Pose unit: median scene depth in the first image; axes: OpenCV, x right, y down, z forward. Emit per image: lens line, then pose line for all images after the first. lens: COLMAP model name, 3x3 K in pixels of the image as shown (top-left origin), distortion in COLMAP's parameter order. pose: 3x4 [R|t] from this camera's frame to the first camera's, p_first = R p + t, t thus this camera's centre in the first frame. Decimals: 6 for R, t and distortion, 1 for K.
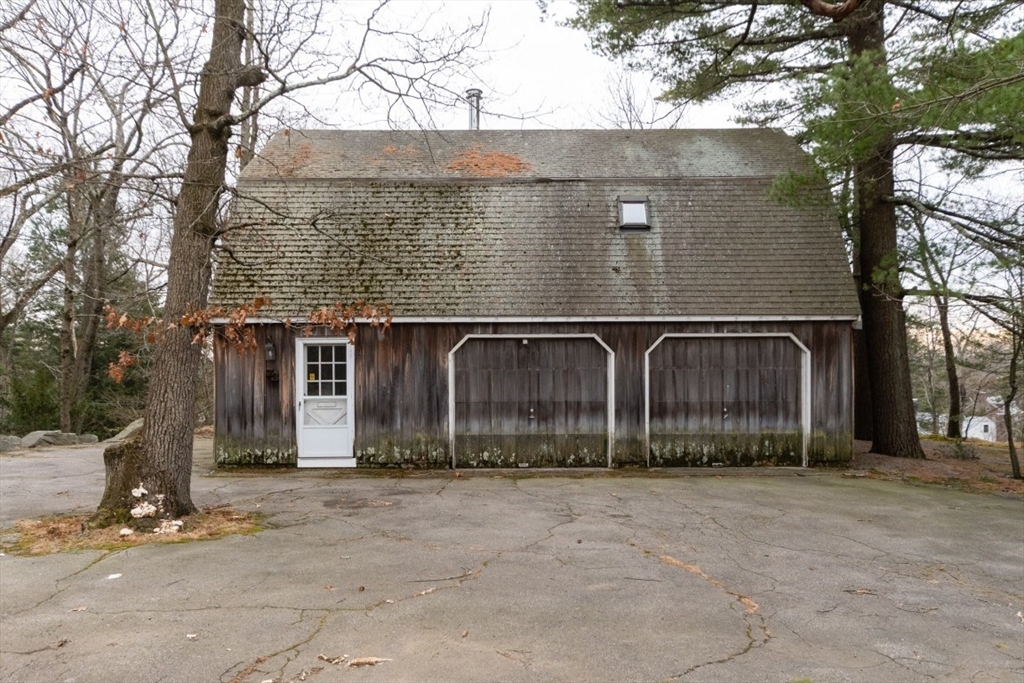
lens RADIAL K [[476.4, 0, 512.0], [0, 476.4, 341.5], [0, 0, 1]] dist [0.001169, 0.000155]
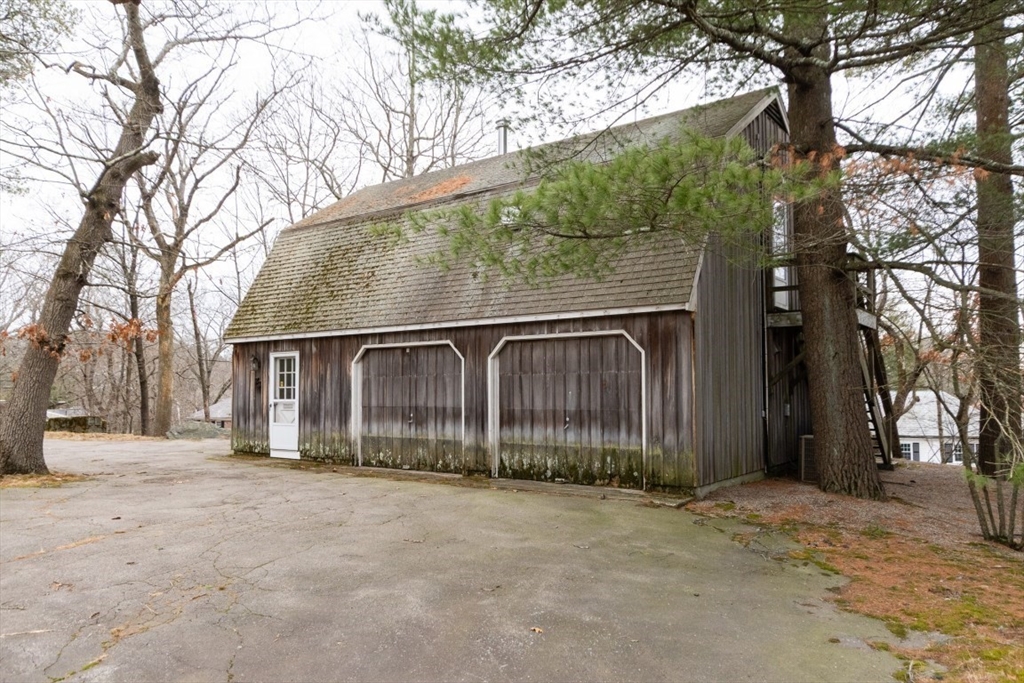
lens RADIAL K [[446.7, 0, 513.7], [0, 446.7, 352.0], [0, 0, 1]] dist [0.000252, 0.000009]
pose [[0.922883, -0.026712, -0.384154, 0.664593], [0.018425, 0.999512, -0.025237, 0.035917], [0.384640, 0.016212, 0.922924, 0.183327]]
